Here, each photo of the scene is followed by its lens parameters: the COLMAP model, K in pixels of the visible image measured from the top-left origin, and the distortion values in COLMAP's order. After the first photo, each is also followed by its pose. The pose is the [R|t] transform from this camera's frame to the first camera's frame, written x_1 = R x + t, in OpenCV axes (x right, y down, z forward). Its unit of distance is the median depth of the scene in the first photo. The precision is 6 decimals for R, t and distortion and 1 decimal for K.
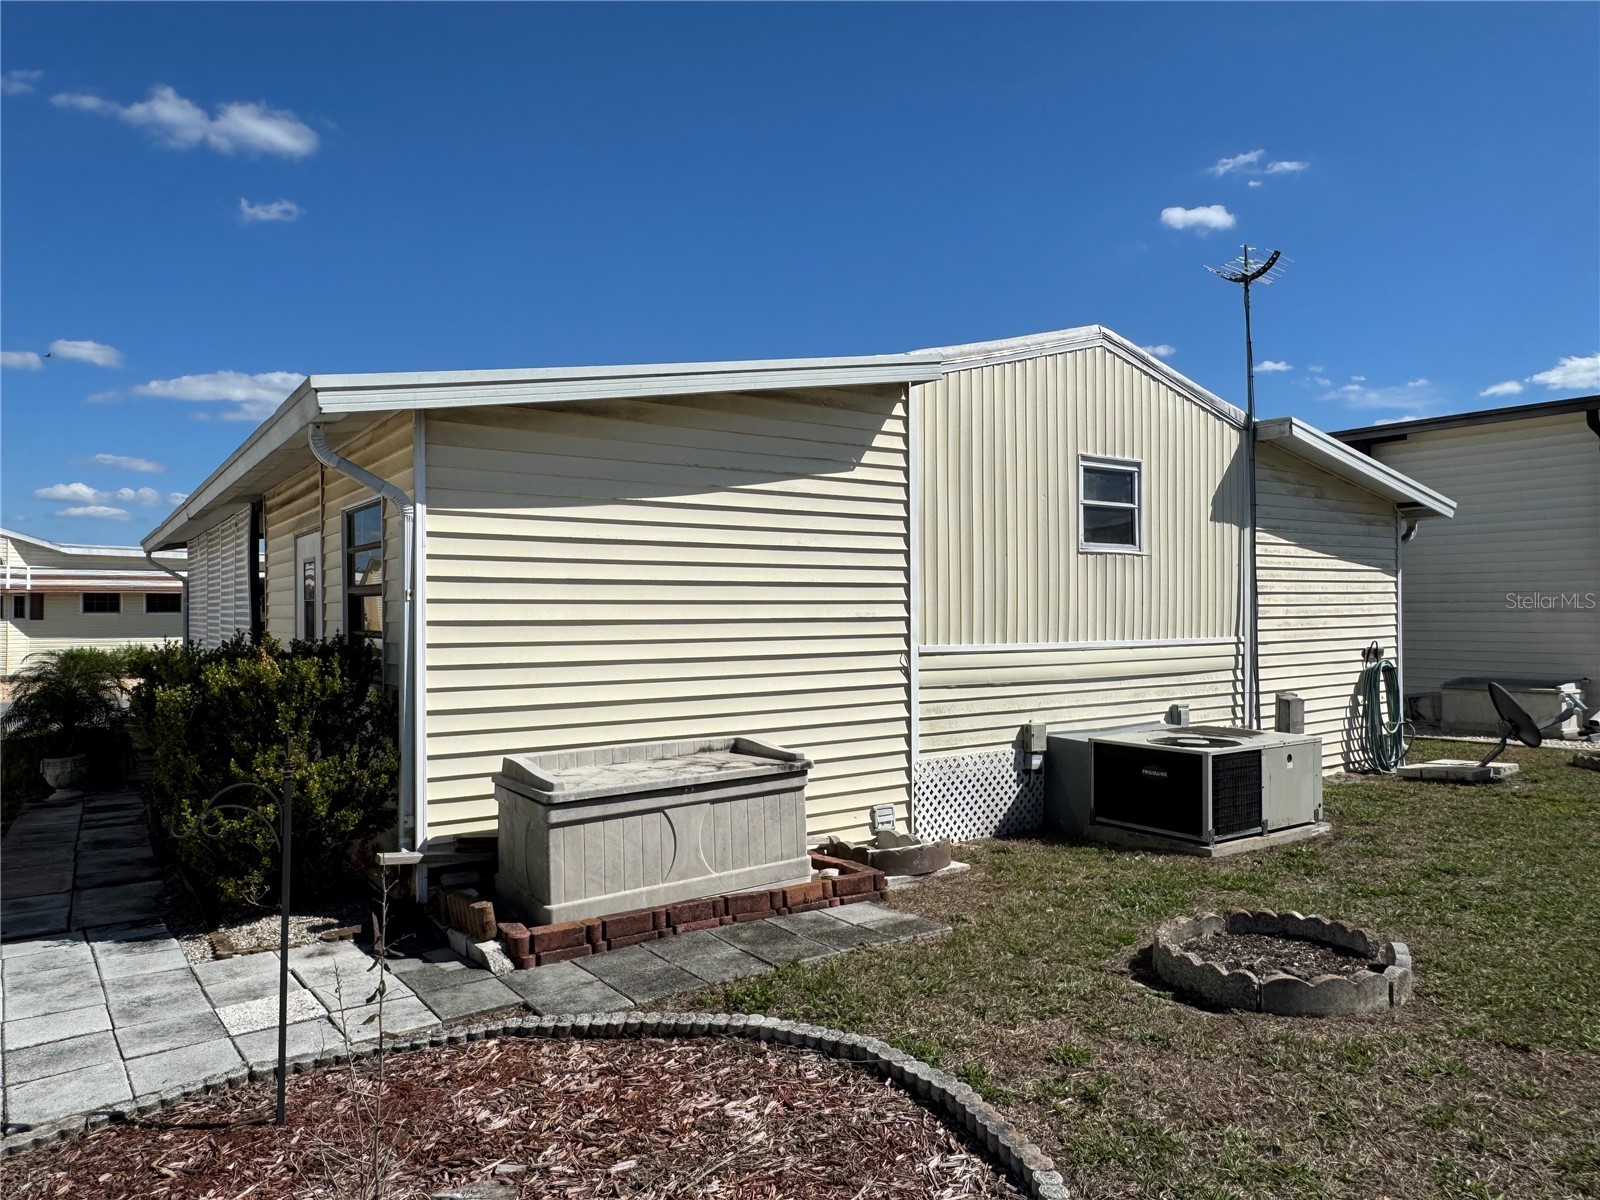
lens RADIAL K [[1053.3, 0, 800.0], [0, 1053.3, 600.0], [0, 0, 1]] dist [0.038100, -0.000204]
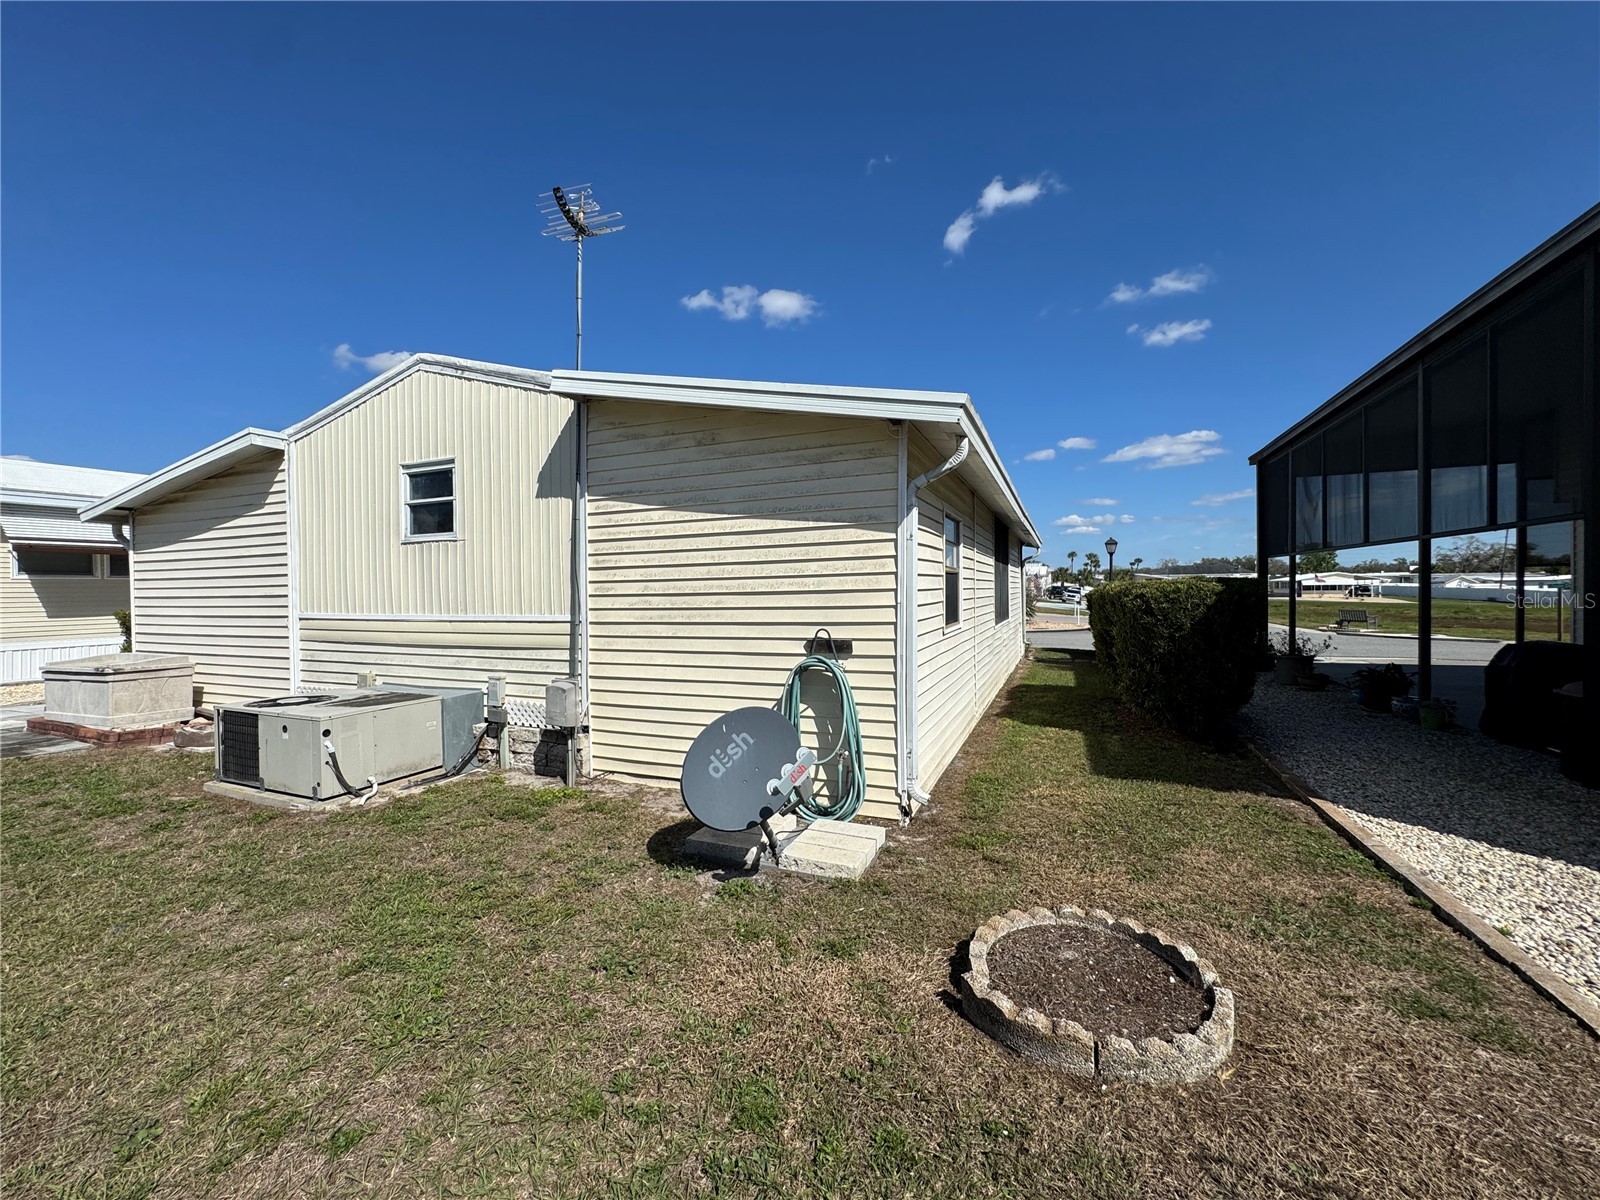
lens RADIAL K [[630.4, 0, 800.0], [0, 630.4, 600.0], [0, 0, 1]] dist [0.001112, 0.000090]
pose [[0.531871, 0.012282, -0.846737, 1.095112], [0.018708, 0.999480, 0.026249, 0.010651], [0.846619, -0.029802, 0.531364, 0.952854]]
